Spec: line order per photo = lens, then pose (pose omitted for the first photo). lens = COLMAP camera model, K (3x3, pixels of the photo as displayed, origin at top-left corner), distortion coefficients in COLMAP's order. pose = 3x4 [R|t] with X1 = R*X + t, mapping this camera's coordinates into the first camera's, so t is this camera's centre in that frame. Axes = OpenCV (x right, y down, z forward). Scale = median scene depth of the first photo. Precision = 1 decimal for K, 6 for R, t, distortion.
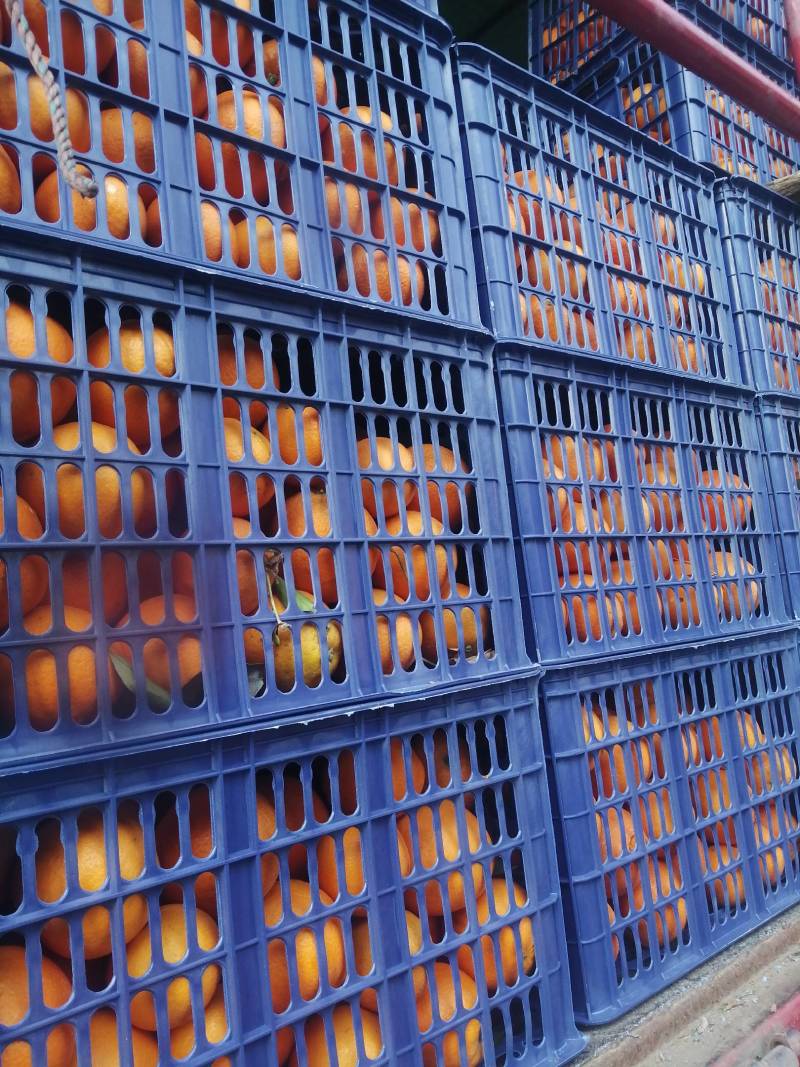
lens RADIAL K [[840.1, 0, 398.7], [0, 840.1, 533.9], [0, 0, 1]] dist [0.056047, -0.102597]
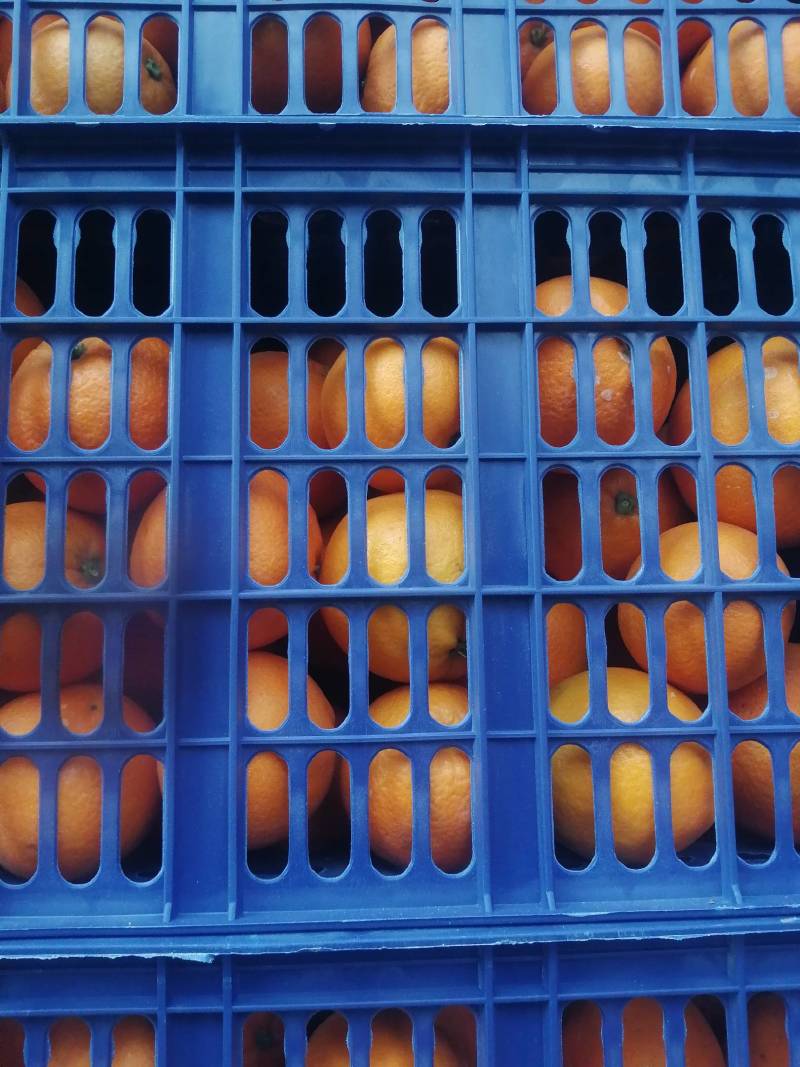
lens RADIAL K [[1308.8, 0, 400.0], [0, 1308.8, 534.1], [0, 0, 1]] dist [-0.018122, 0.000000]
pose [[0.792278, -0.021064, -0.609796, 0.331459], [0.004874, 0.999591, -0.028197, -0.004346], [0.610140, 0.019368, 0.792057, 0.304244]]
